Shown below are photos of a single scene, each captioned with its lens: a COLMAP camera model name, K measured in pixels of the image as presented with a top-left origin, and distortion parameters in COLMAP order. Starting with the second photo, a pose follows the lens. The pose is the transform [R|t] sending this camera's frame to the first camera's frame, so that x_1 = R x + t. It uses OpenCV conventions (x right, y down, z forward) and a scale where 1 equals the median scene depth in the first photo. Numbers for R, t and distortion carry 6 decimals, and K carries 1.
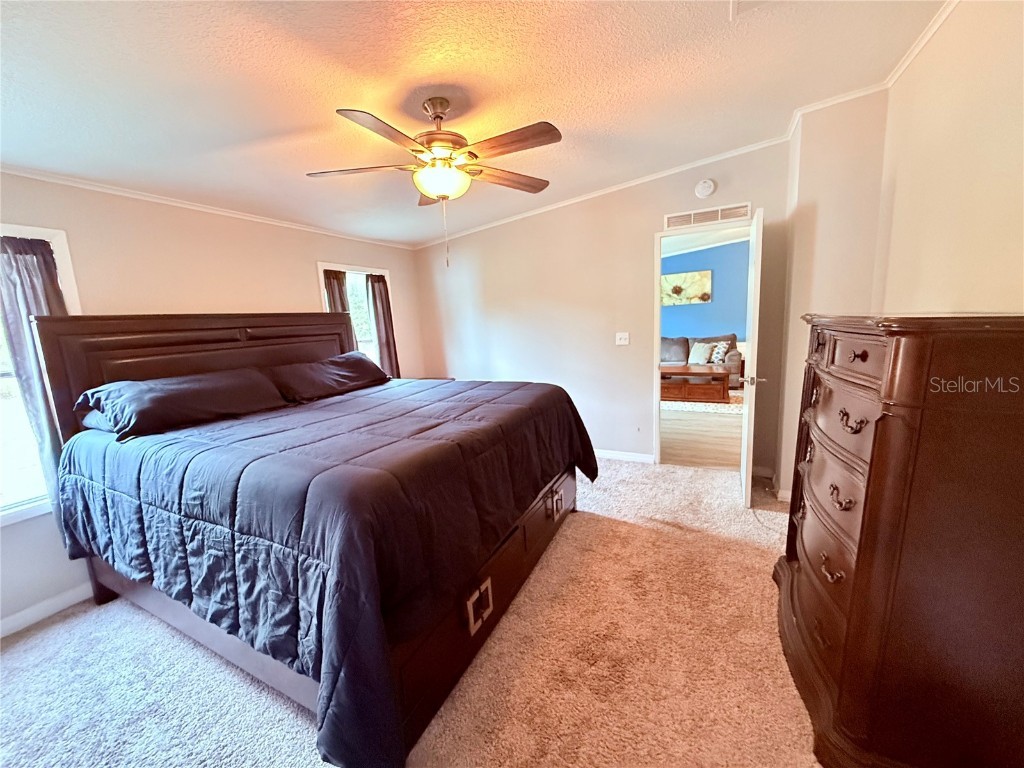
lens RADIAL K [[410.0, 0, 510.2], [0, 410.0, 397.4], [0, 0, 1]] dist [-0.000733, -0.000148]
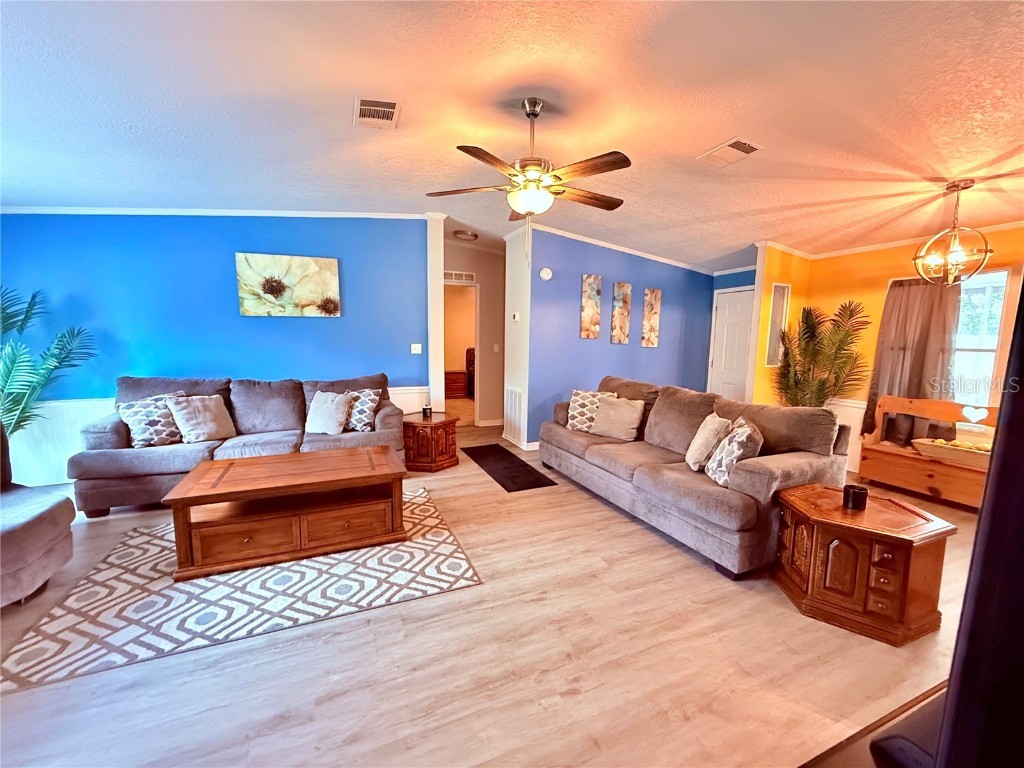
lens RADIAL K [[410.0, 0, 506.7], [0, 410.0, 378.9], [0, 0, 1]] dist [-0.000733, -0.000148]
pose [[0.653063, -0.015328, 0.757149, 0.226896], [0.093219, 0.993819, -0.060285, -0.098869], [-0.751545, 0.109951, 0.650455, 0.504251]]
